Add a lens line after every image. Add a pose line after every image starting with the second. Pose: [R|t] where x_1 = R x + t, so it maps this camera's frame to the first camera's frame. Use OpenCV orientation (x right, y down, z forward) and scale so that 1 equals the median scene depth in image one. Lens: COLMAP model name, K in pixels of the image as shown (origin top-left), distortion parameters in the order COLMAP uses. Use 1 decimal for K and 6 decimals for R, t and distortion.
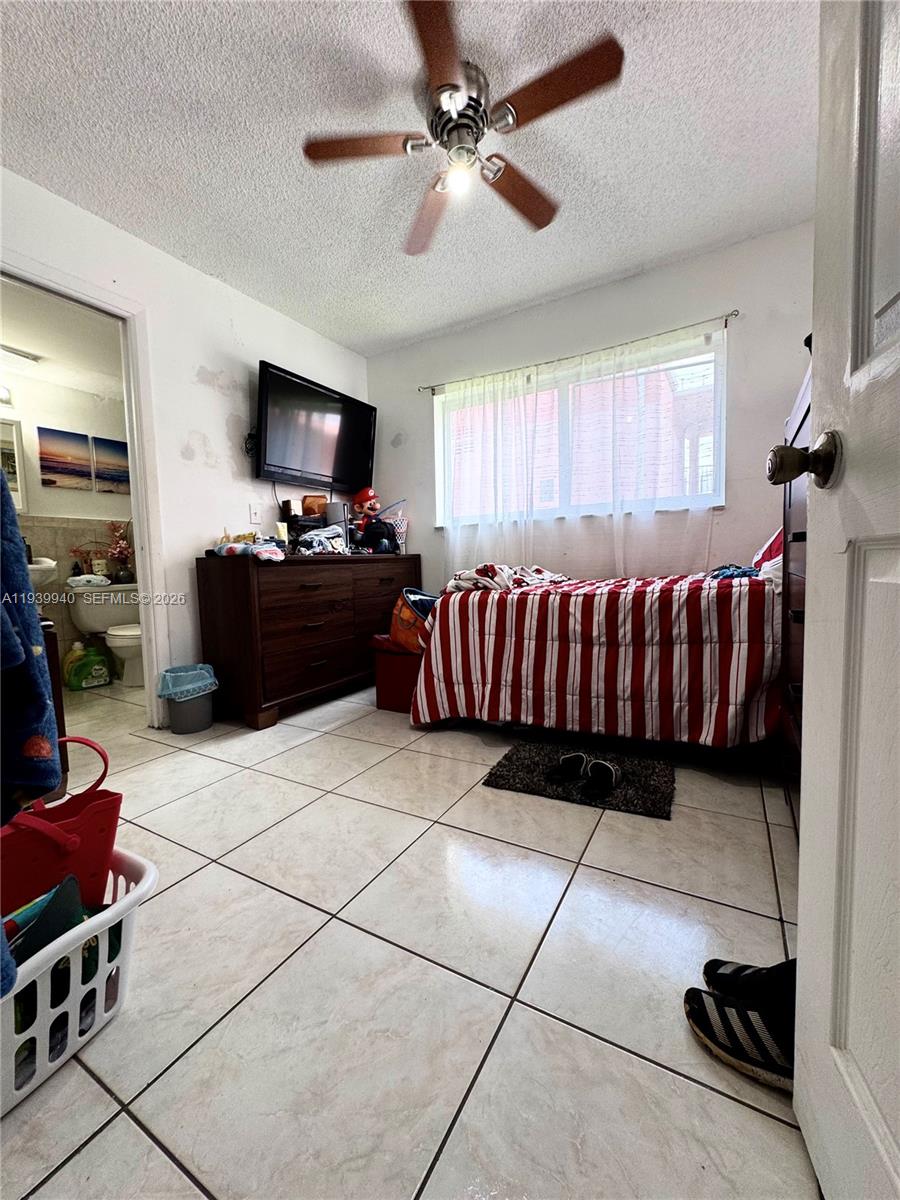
lens RADIAL K [[480.8, 0, 452.6], [0, 480.8, 600.7], [0, 0, 1]] dist [-0.000157, -0.000029]
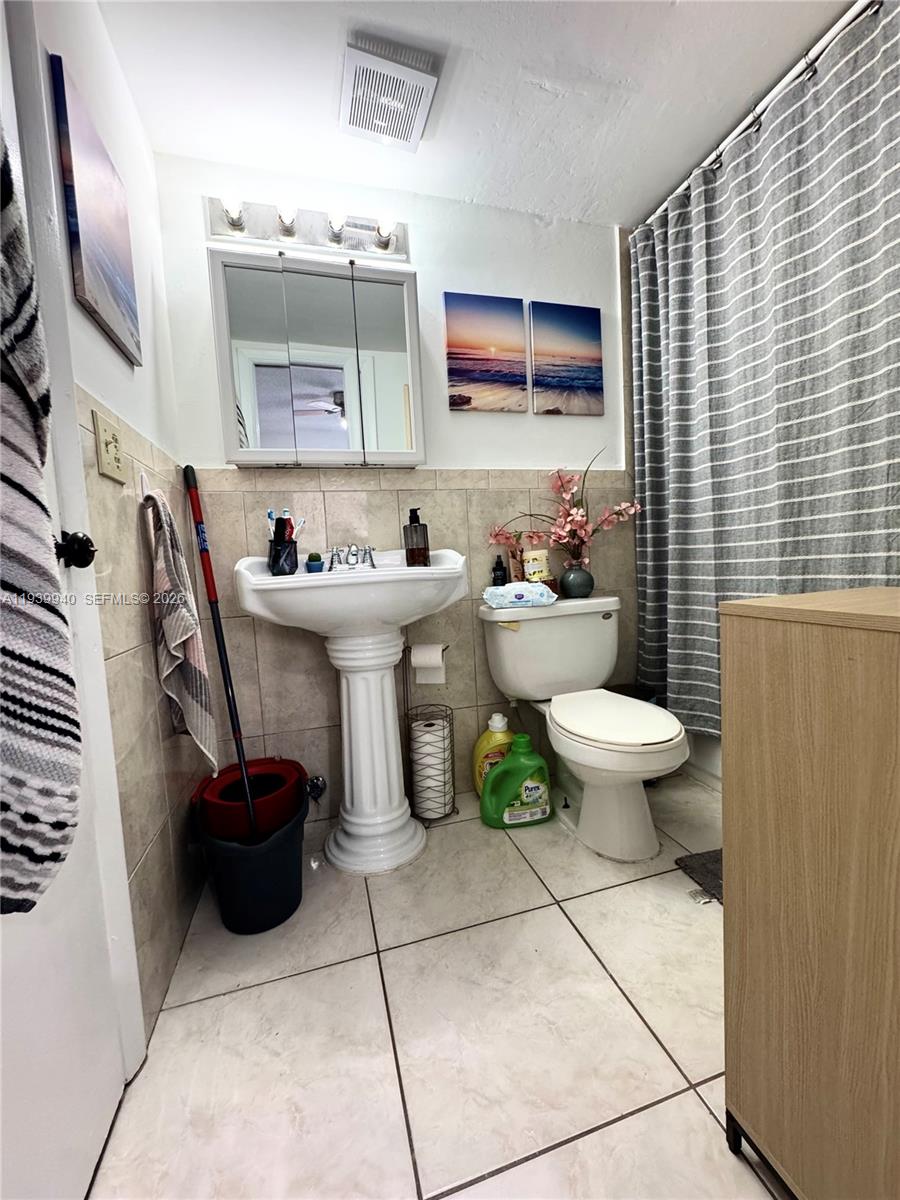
lens RADIAL K [[480.8, 0, 447.9], [0, 480.8, 599.0], [0, 0, 1]] dist [-0.000157, -0.000029]
pose [[0.724352, 0.040961, -0.688213, -0.477334], [-0.018223, 0.999022, 0.040280, -0.055299], [0.689190, -0.016636, 0.724390, 0.602417]]
